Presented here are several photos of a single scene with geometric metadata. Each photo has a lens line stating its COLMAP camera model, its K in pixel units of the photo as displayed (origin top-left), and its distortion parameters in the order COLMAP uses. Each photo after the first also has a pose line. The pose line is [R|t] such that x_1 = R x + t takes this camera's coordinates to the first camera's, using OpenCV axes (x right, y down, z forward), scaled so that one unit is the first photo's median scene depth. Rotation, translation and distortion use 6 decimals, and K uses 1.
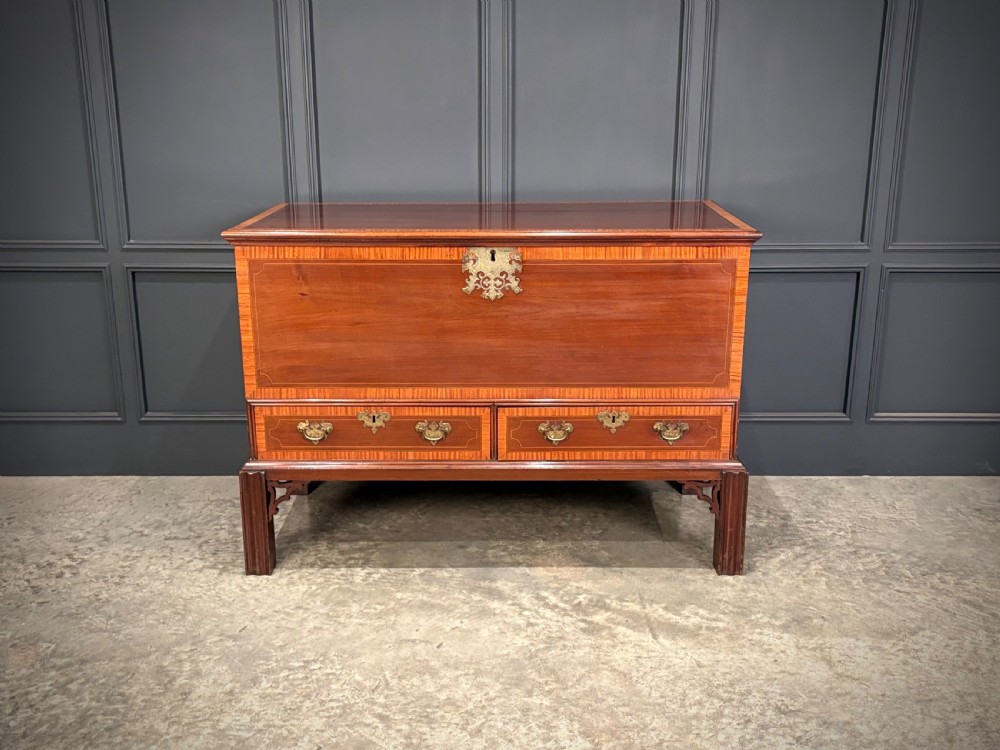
lens RADIAL K [[1030.5, 0, 501.3], [0, 1030.5, 363.3], [0, 0, 1]] dist [0.010177, -0.002104]
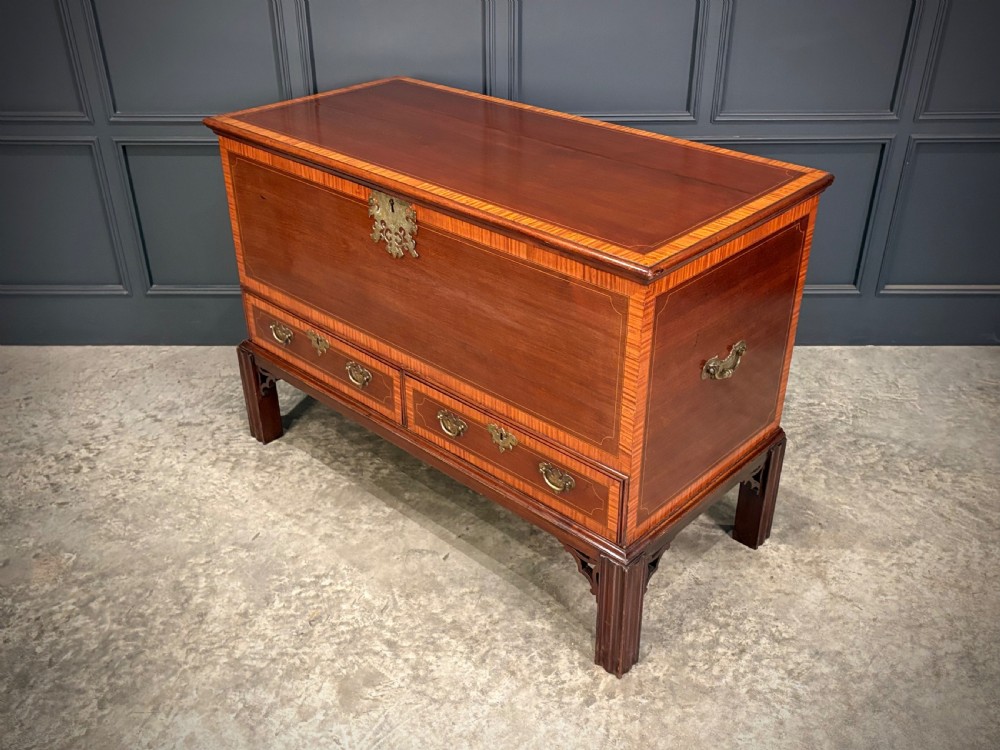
lens RADIAL K [[952.9, 0, 498.3], [0, 952.9, 378.2], [0, 0, 1]] dist [0.033267, -0.072696]
pose [[0.999893, 0.001083, -0.014571, 0.006193], [0.002771, 0.965100, 0.261868, -0.142471], [0.014346, -0.261881, 0.964994, 0.118554]]
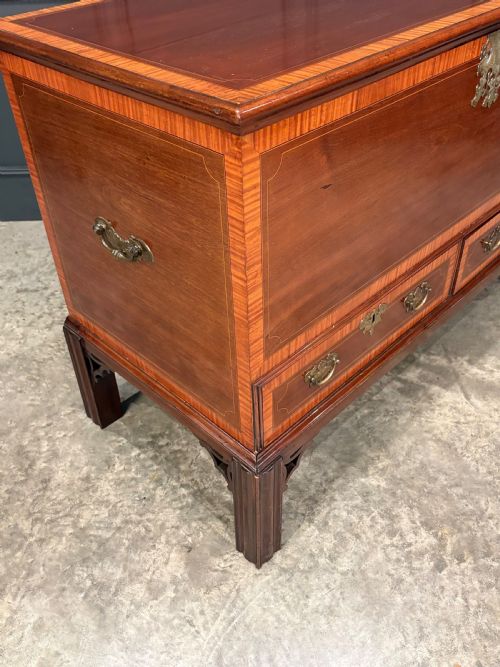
lens RADIAL K [[598.2, 0, 250.7], [0, 598.2, 336.7], [0, 0, 1]] dist [0.006795, 0.009725]
pose [[0.999597, -0.028245, -0.002945, -0.075475], [0.026981, 0.912237, 0.408774, -0.058403], [-0.008859, -0.408688, 0.912631, 0.429221]]
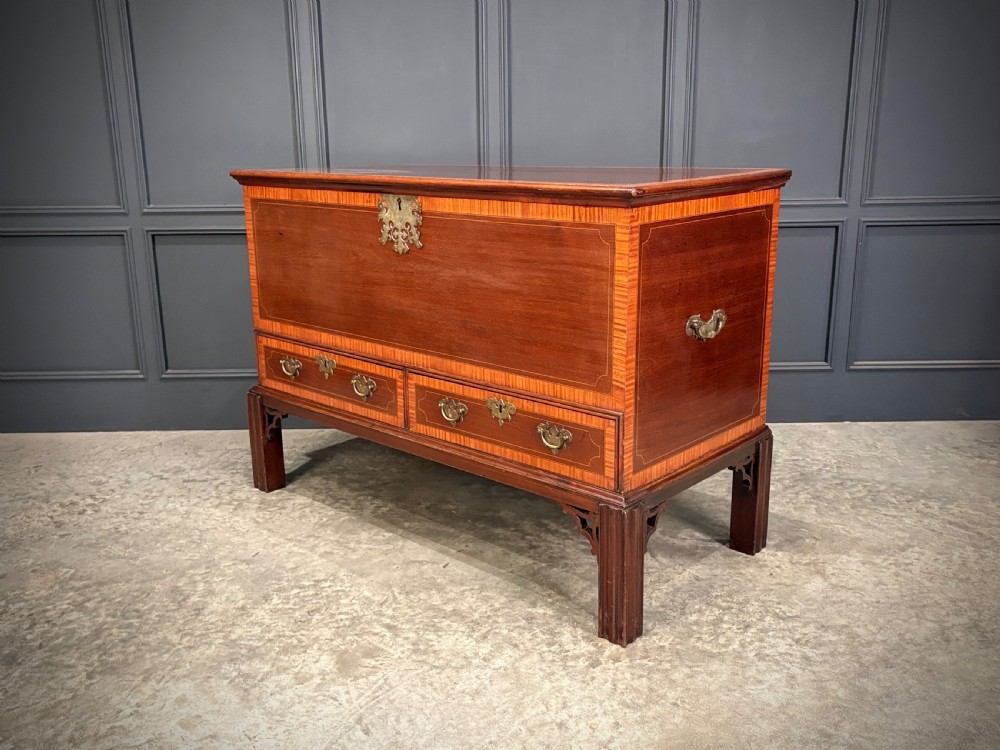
lens RADIAL K [[923.9, 0, 498.4], [0, 923.9, 373.5], [0, 0, 1]] dist [0.017540, -0.022668]
pose [[0.999909, -0.013348, -0.002067, -0.002246], [0.013331, 0.999877, -0.008203, 0.084587], [0.002176, 0.008175, 0.999964, 0.066988]]
